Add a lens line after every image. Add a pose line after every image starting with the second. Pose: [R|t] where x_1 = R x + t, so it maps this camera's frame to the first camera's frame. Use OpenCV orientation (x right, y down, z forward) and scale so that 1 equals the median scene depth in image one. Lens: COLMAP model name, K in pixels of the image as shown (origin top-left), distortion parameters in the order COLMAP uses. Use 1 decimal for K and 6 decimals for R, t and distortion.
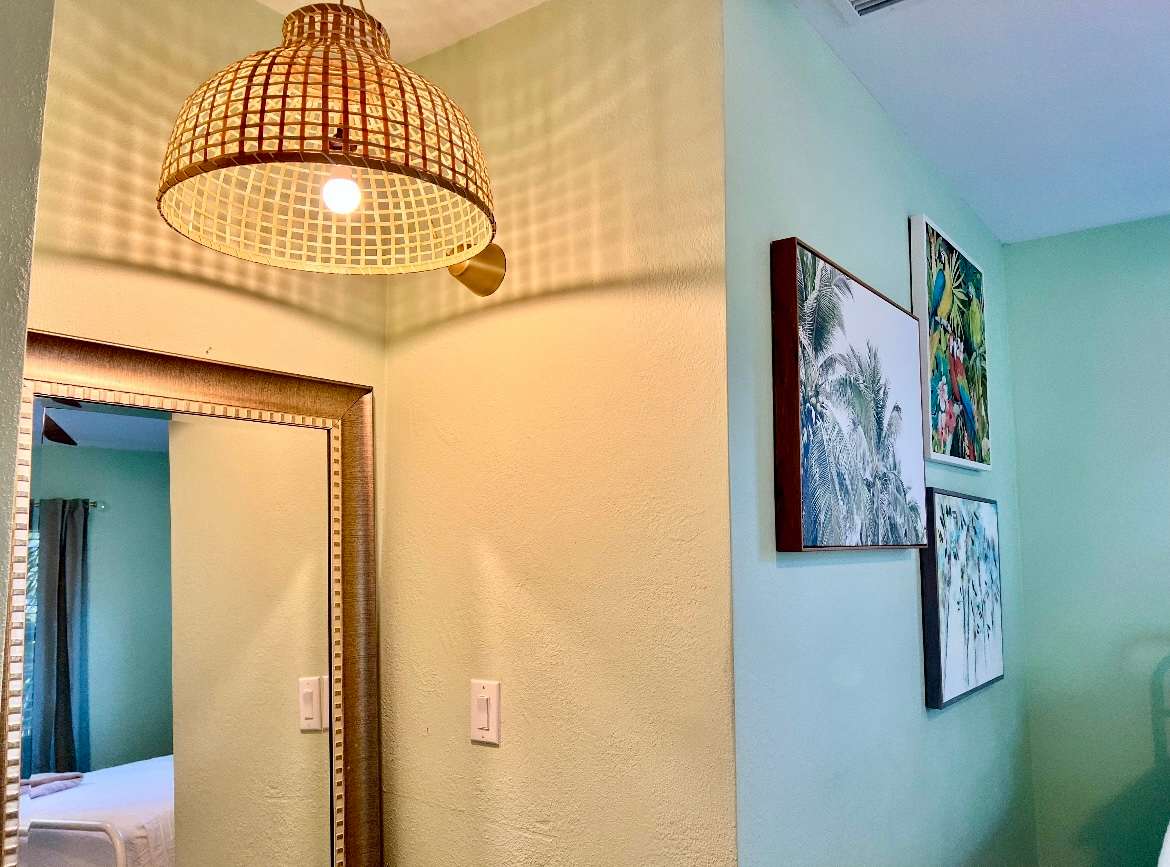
lens RADIAL K [[890.3, 0, 600.8], [0, 890.3, 428.8], [0, 0, 1]] dist [0.059290, -0.077525]
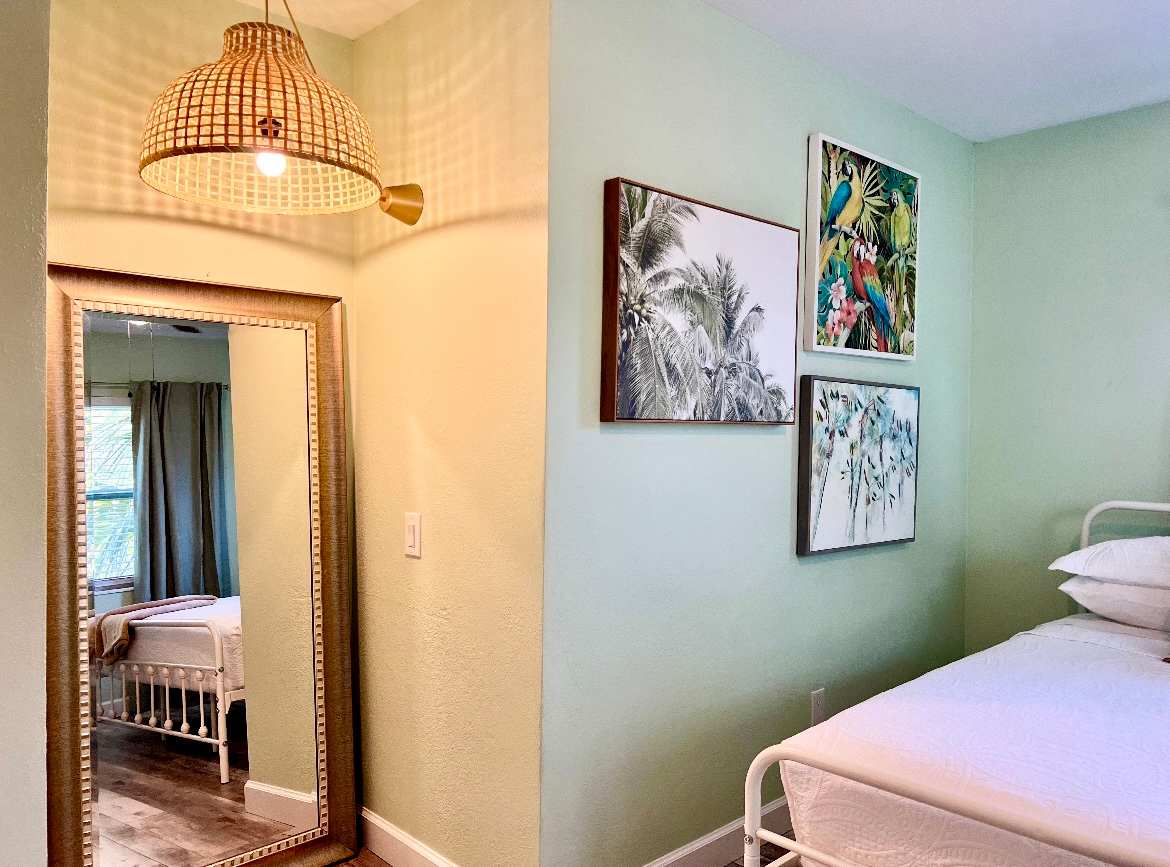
lens RADIAL K [[890.3, 0, 594.4], [0, 890.3, 436.6], [0, 0, 1]] dist [0.059290, -0.077525]
pose [[0.984012, 0.015981, -0.177384, 0.383148], [0.007699, 0.991218, 0.132011, -0.015515], [0.177936, -0.131266, 0.975248, -0.272838]]
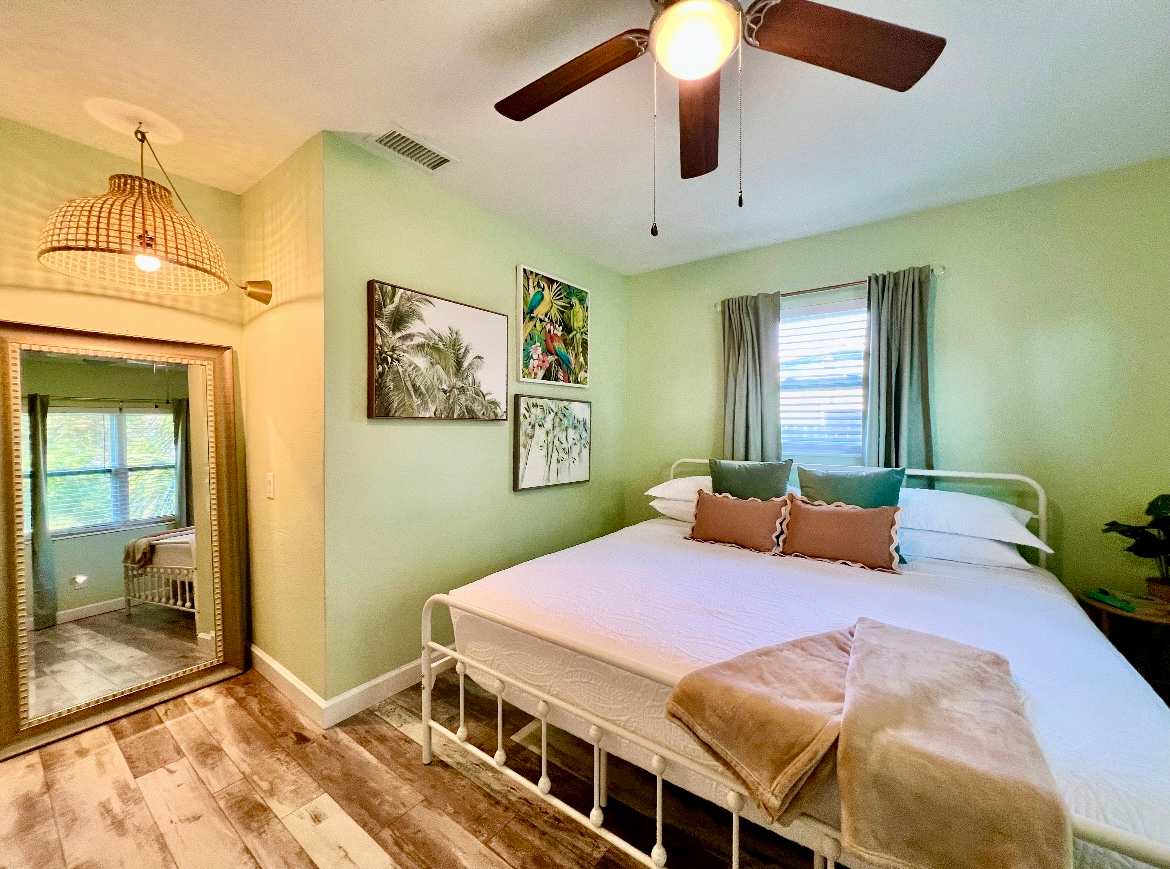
lens RADIAL K [[468.1, 0, 586.7], [0, 468.1, 437.3], [0, 0, 1]] dist [0.002512, -0.000533]
pose [[0.999801, 0.007172, -0.018627, 0.716994], [-0.004445, 0.989784, 0.142505, 0.007416], [0.019459, -0.142393, 0.989619, -0.191320]]
